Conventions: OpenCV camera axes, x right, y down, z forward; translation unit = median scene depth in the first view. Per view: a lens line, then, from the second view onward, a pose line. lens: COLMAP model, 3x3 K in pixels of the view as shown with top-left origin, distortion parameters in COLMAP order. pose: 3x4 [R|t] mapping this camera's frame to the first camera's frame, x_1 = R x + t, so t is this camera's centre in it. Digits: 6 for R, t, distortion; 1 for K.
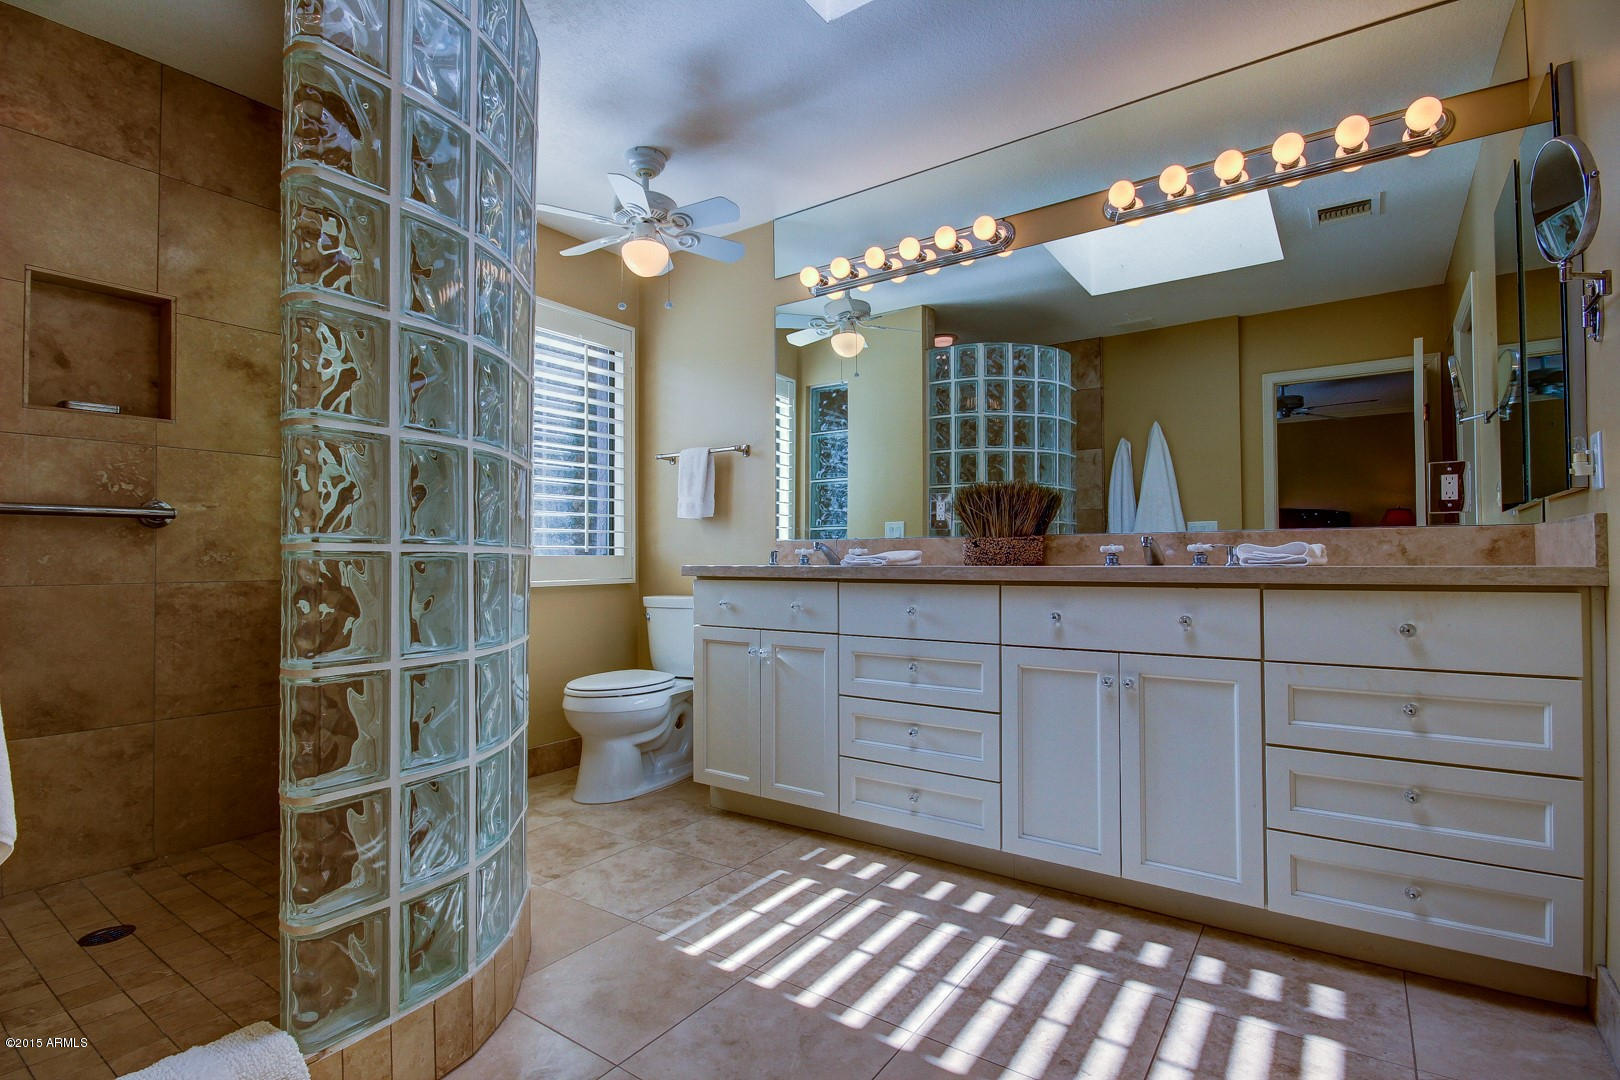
lens RADIAL K [[766.1, 0, 826.0], [0, 766.1, 550.3], [0, 0, 1]] dist [0.004783, -0.010498]
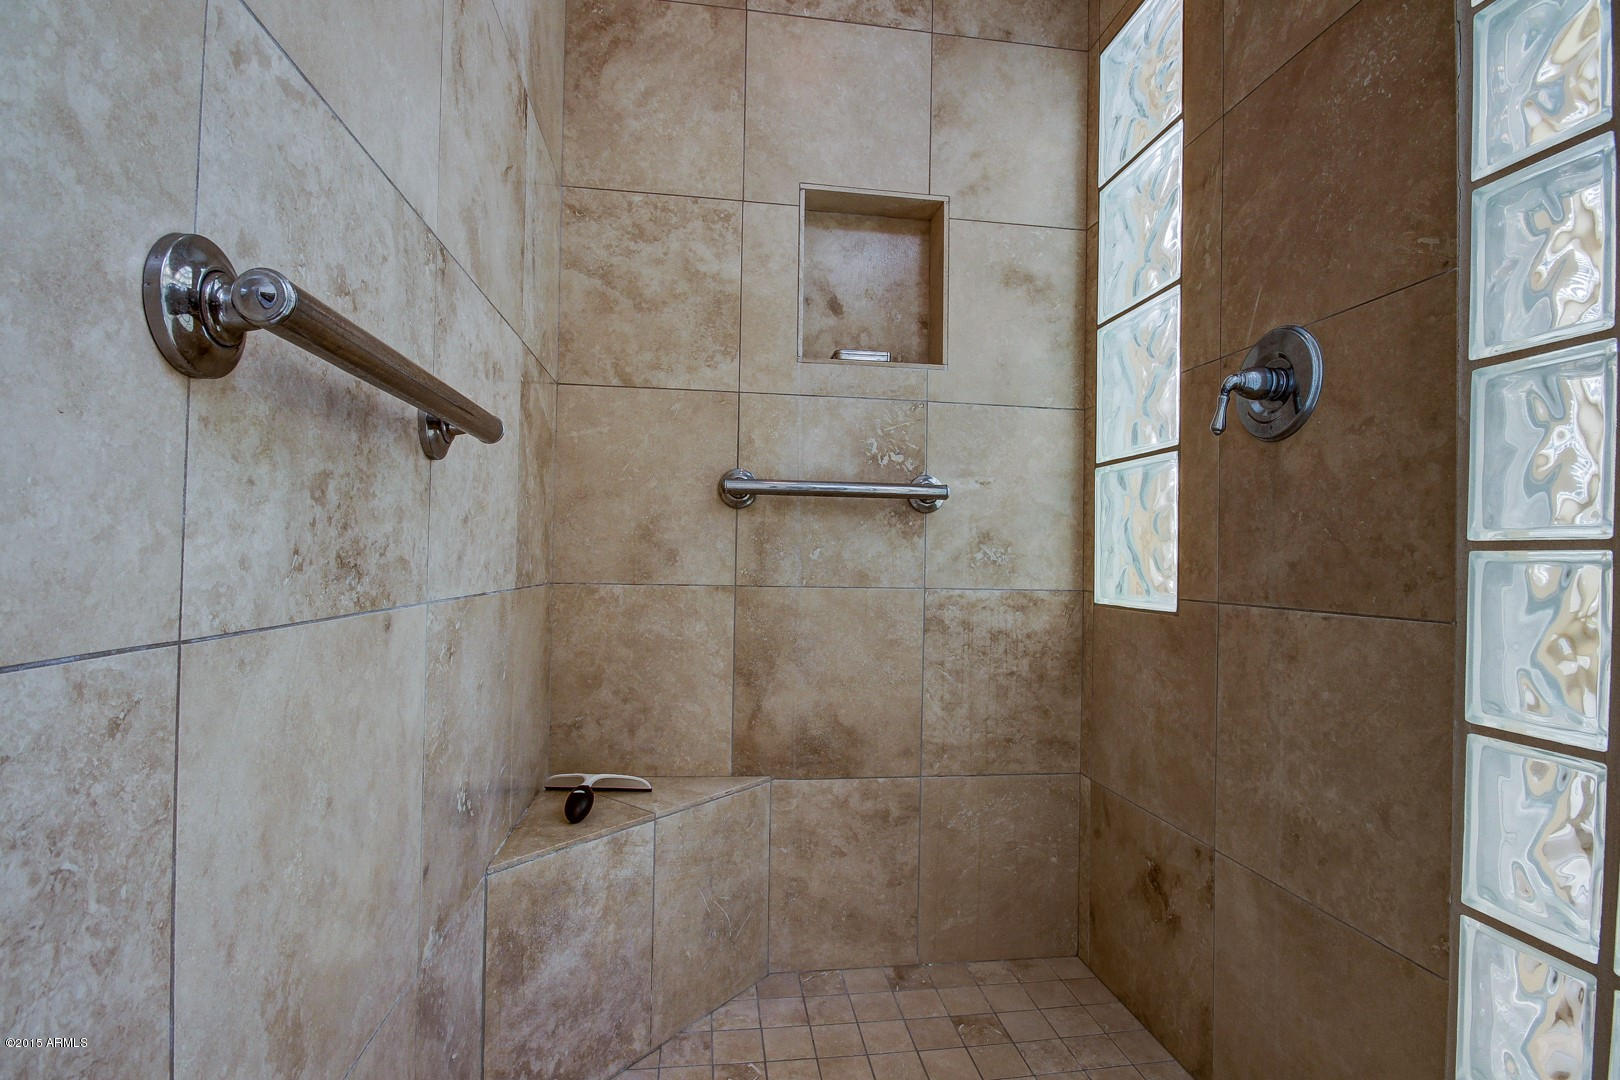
lens RADIAL K [[766.1, 0, 811.9], [0, 766.1, 551.3], [0, 0, 1]] dist [0.004783, -0.010498]
pose [[0.673642, 0.001240, -0.739056, -0.410317], [-0.011563, 0.999894, -0.008862, 0.015151], [0.738967, 0.014516, 0.673585, 0.427979]]
